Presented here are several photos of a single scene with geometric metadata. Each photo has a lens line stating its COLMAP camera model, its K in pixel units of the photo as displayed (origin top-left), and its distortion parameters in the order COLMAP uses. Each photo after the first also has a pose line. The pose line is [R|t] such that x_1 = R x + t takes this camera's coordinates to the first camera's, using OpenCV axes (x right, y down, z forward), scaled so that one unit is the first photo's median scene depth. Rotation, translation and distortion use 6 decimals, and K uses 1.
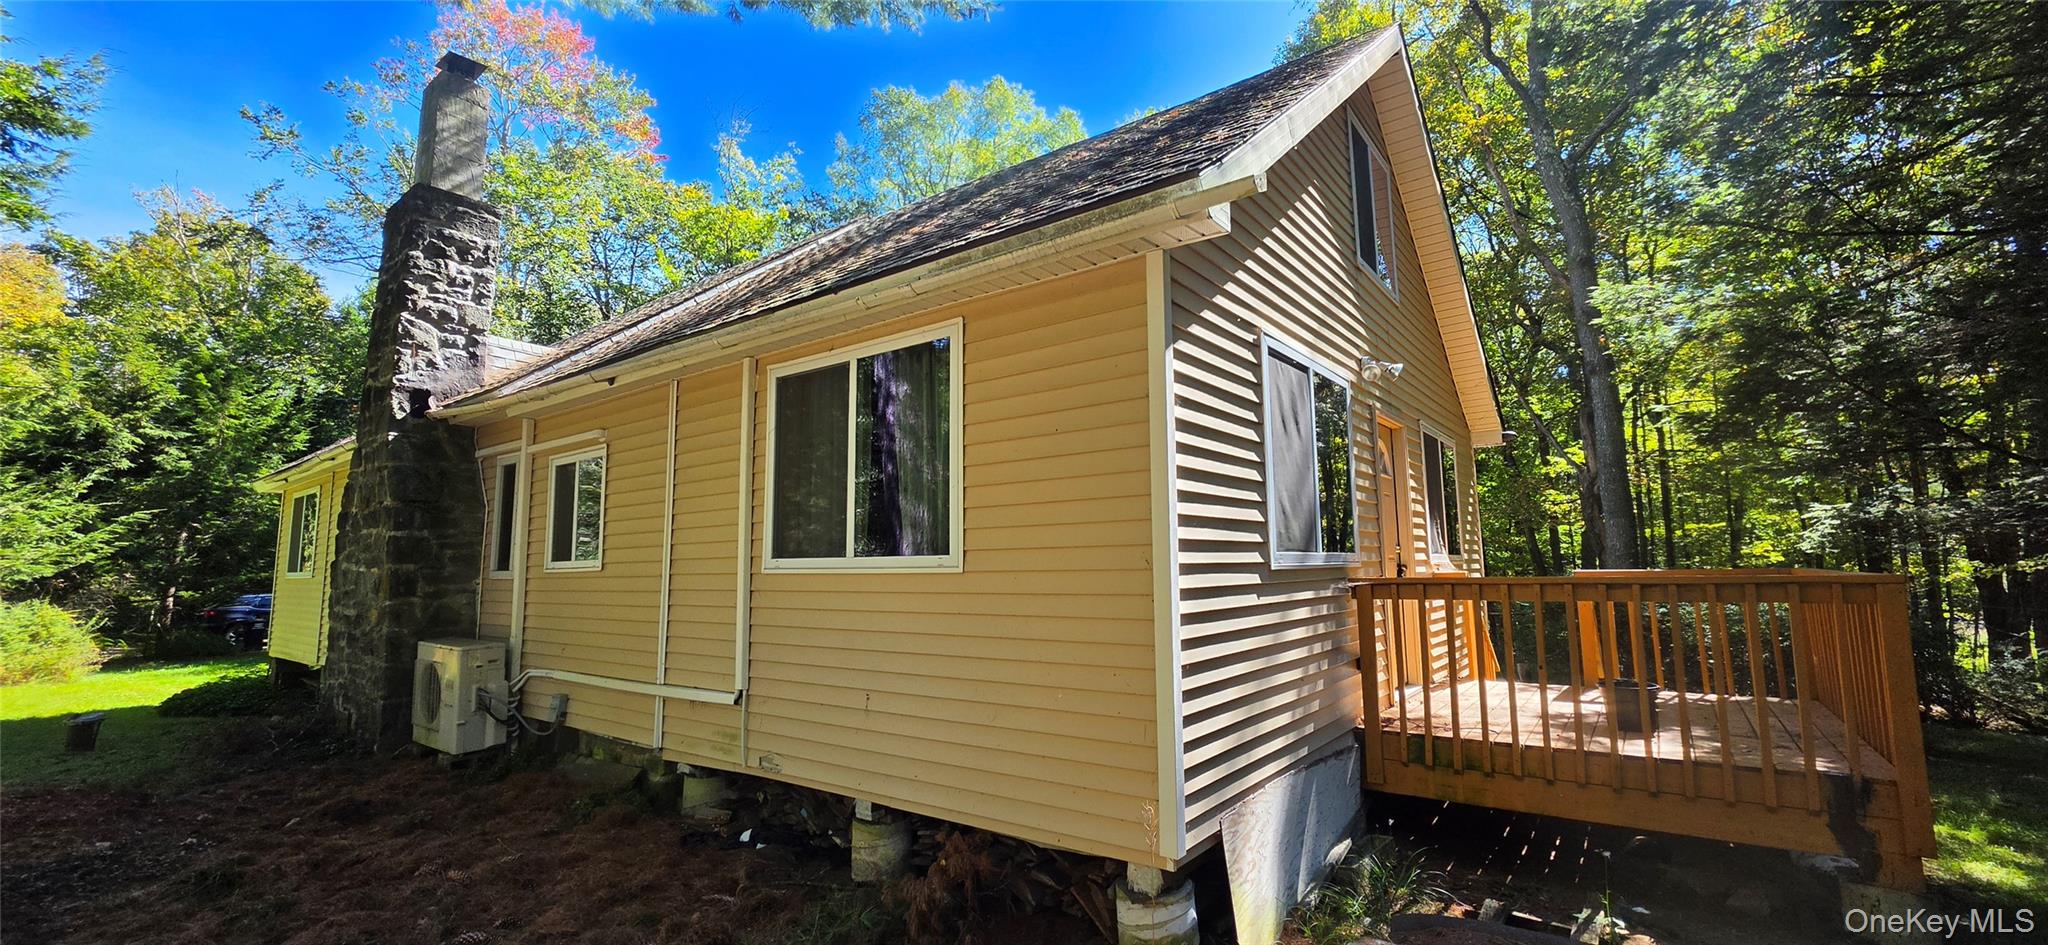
lens RADIAL K [[826.5, 0, 1024.0], [0, 826.5, 472.5], [0, 0, 1]] dist [0.000557, 0.000477]
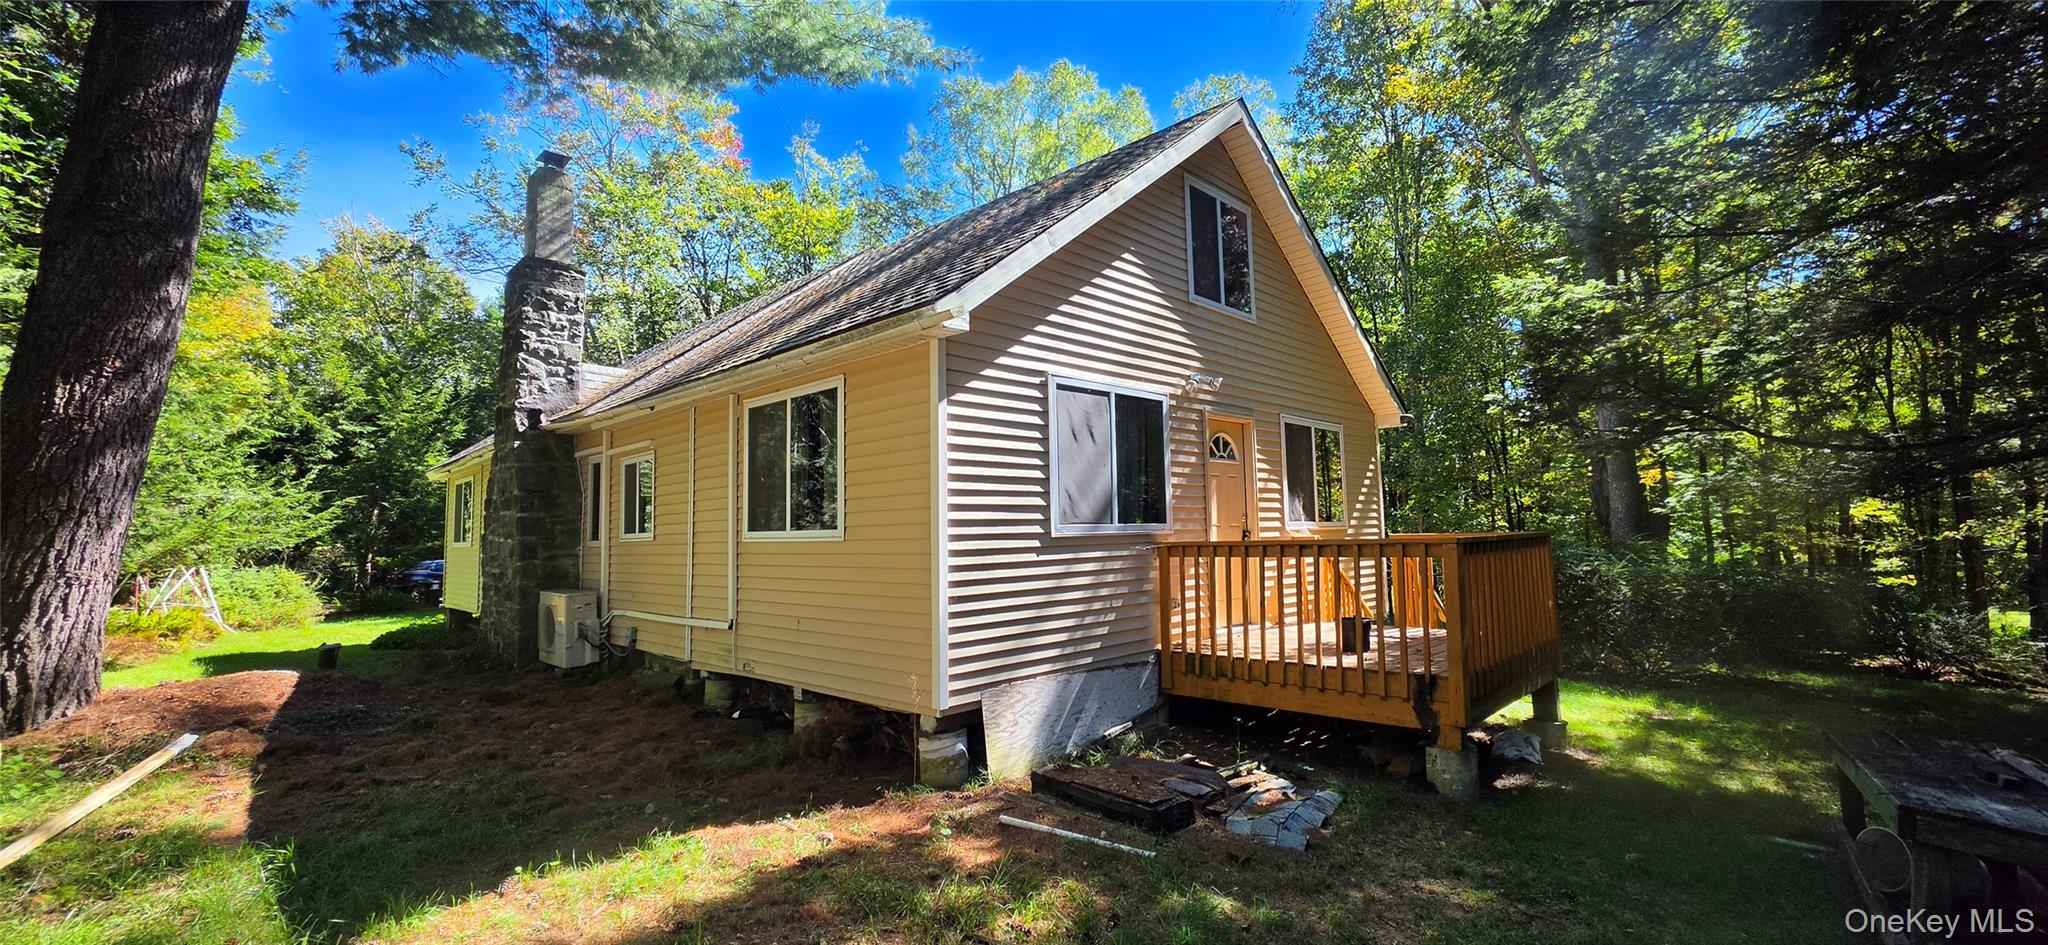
lens RADIAL K [[826.5, 0, 1024.0], [0, 826.5, 472.5], [0, 0, 1]] dist [0.000557, 0.000477]
pose [[0.992383, -0.017233, -0.121982, 0.243963], [0.022403, 0.998902, 0.041143, -0.034288], [0.121139, -0.043562, 0.991679, -0.268821]]
